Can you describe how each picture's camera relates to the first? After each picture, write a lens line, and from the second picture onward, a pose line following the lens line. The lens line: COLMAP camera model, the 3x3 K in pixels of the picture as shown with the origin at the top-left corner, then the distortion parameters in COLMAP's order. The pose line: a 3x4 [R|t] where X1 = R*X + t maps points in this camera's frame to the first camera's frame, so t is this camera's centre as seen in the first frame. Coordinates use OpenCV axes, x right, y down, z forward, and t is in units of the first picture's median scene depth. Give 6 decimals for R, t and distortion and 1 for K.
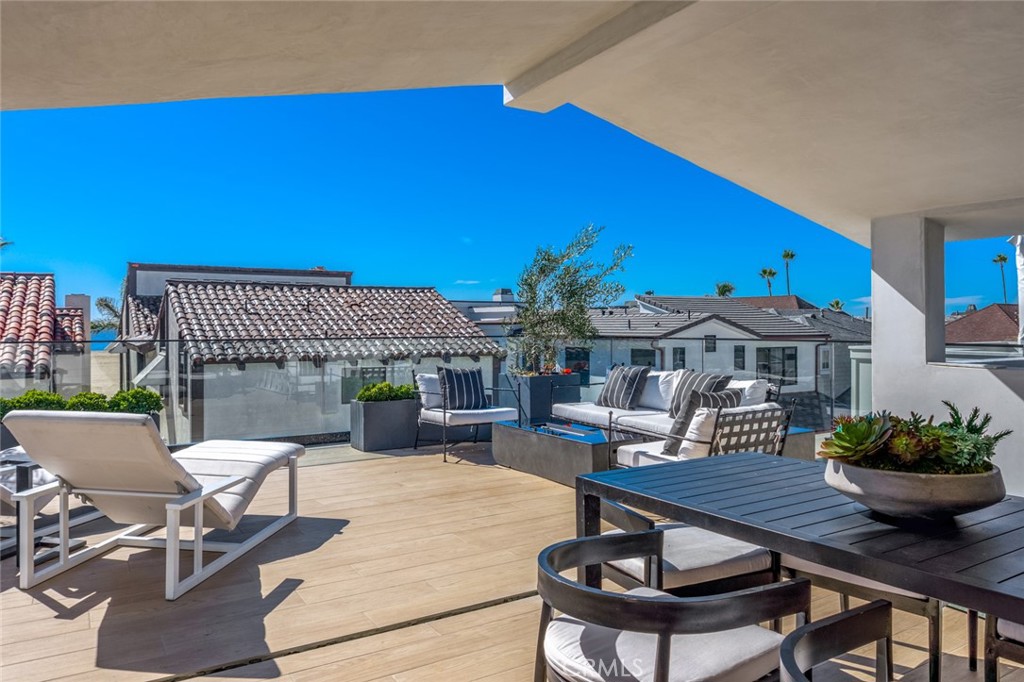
lens RADIAL K [[697.6, 0, 510.1], [0, 697.6, 335.8], [0, 0, 1]] dist [-0.037848, 0.005202]
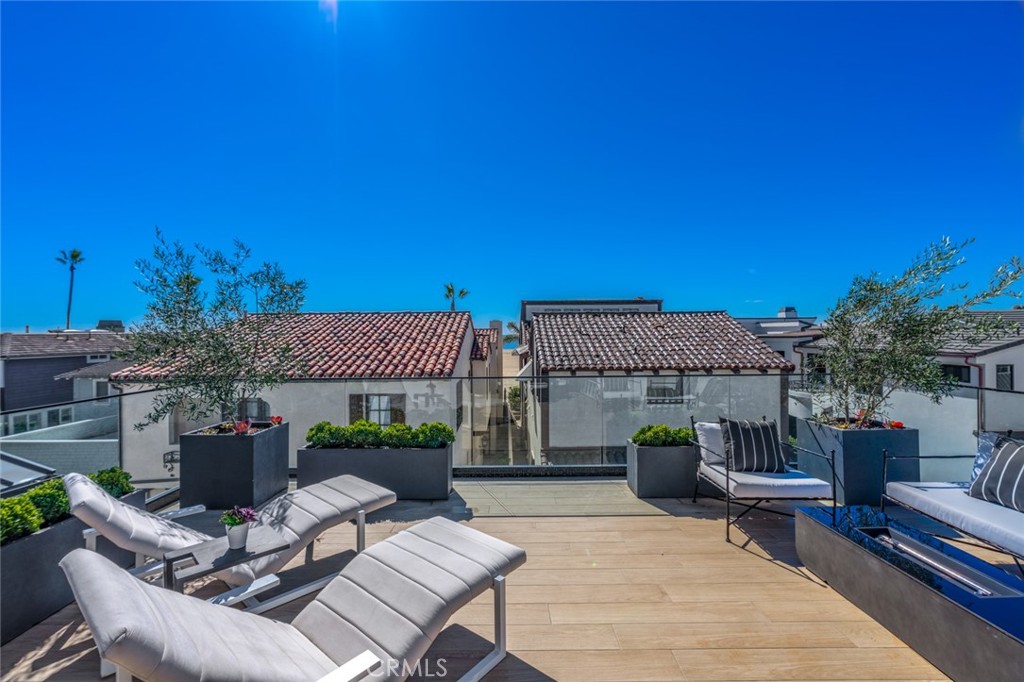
lens RADIAL K [[462.7, 0, 502.6], [0, 462.7, 338.1], [0, 0, 1]] dist [-0.005915, 0.002533]
pose [[0.846571, -0.004589, -0.532257, -0.007063], [-0.000778, 0.999951, -0.009858, -0.014922], [0.532276, 0.008760, 0.846526, 0.102398]]
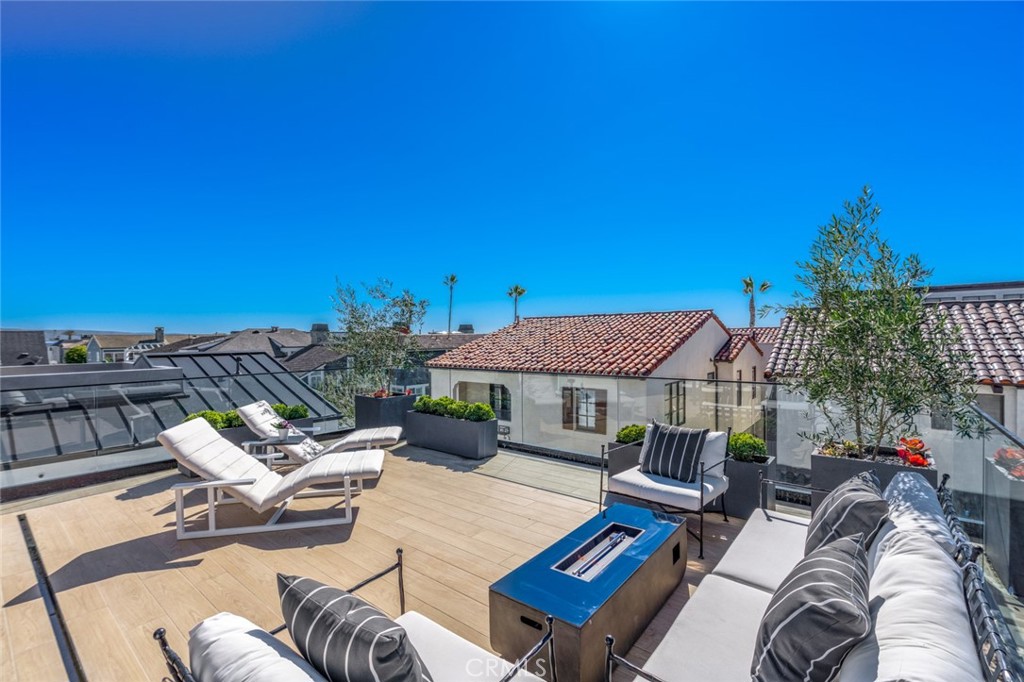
lens RADIAL K [[462.7, 0, 493.8], [0, 462.7, 344.2], [0, 0, 1]] dist [-0.005915, 0.002533]
pose [[0.297663, 0.010512, -0.954613, 0.108706], [-0.008578, 0.999928, 0.008336, -0.016335], [0.954632, 0.005708, 0.297732, 0.178219]]
